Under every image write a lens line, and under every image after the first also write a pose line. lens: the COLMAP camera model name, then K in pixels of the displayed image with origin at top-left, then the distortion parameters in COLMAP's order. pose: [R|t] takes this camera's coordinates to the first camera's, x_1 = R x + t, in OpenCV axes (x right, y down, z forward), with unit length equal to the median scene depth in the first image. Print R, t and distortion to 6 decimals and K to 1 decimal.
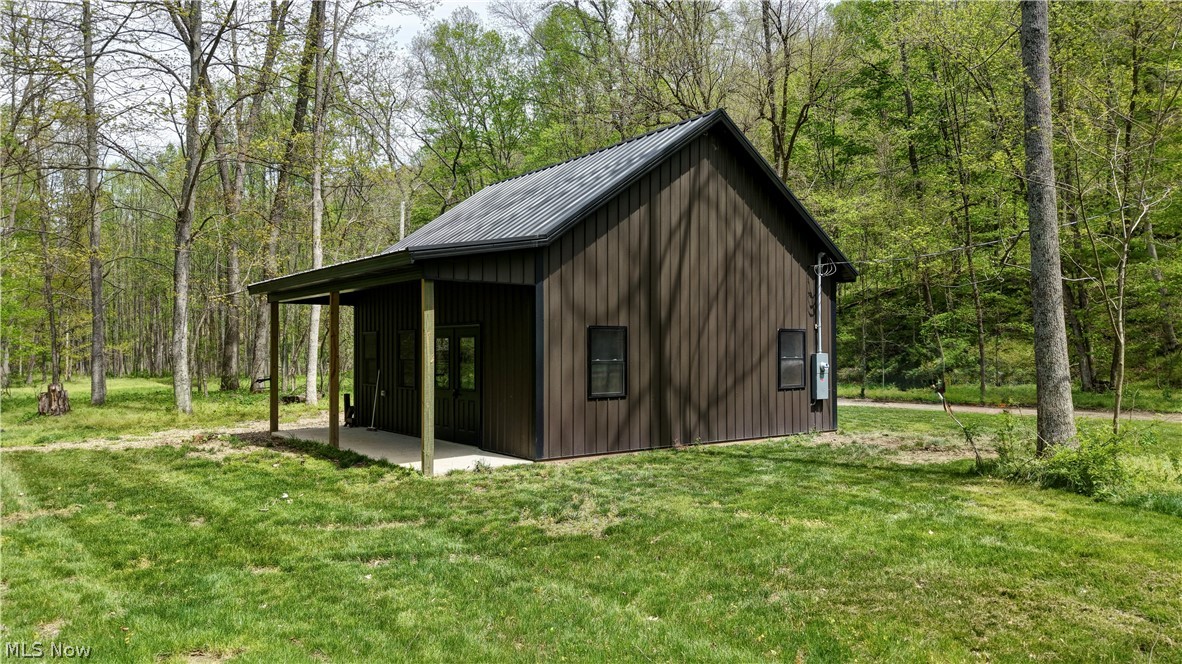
lens RADIAL K [[845.5, 0, 590.5], [0, 845.5, 339.9], [0, 0, 1]] dist [0.007167, -0.000820]
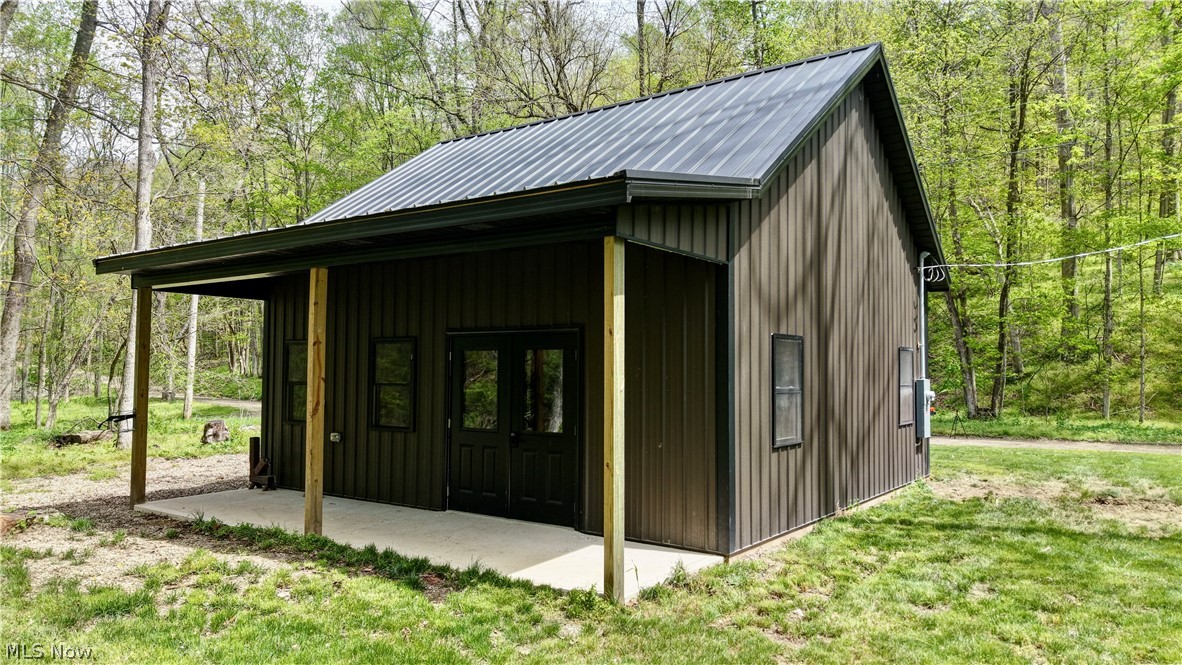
lens RADIAL K [[845.5, 0, 592.6], [0, 845.5, 326.2], [0, 0, 1]] dist [0.007167, -0.000820]
pose [[0.954658, 0.025599, 0.296602, -0.285764], [-0.012208, 0.998824, -0.046912, 0.008524], [-0.297454, 0.041164, 0.953848, 0.378382]]
